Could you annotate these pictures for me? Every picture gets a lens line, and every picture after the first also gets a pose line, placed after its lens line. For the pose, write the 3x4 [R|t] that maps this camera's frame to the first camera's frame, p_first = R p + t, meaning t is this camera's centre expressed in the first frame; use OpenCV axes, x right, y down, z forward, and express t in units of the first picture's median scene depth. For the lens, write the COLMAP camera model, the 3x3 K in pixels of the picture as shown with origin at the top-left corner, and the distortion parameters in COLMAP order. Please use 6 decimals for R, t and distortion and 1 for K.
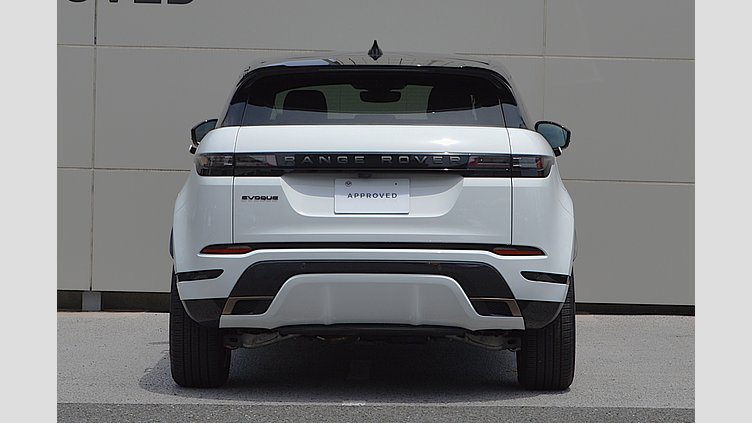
lens RADIAL K [[977.4, 0, 379.4], [0, 977.4, 206.4], [0, 0, 1]] dist [0.115221, 0.000000]
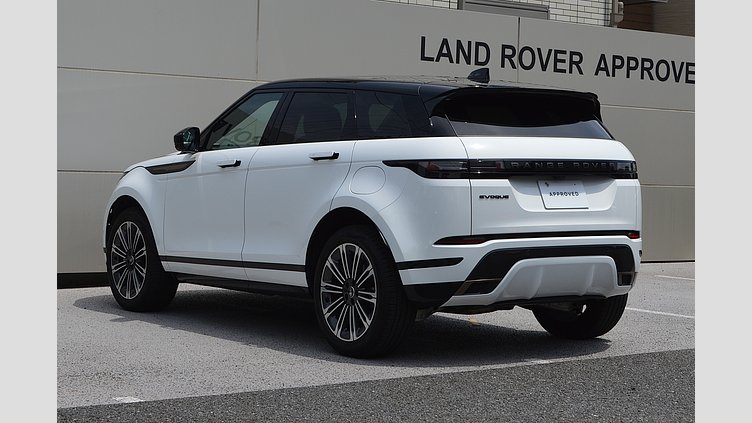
lens RADIAL K [[977.4, 0, 373.5], [0, 977.4, 209.8], [0, 0, 1]] dist [0.115221, 0.000000]
pose [[0.887015, -0.016950, 0.461429, -0.803906], [0.015109, 0.999856, 0.007684, -0.004216], [-0.461493, 0.000156, 0.887144, -0.001934]]
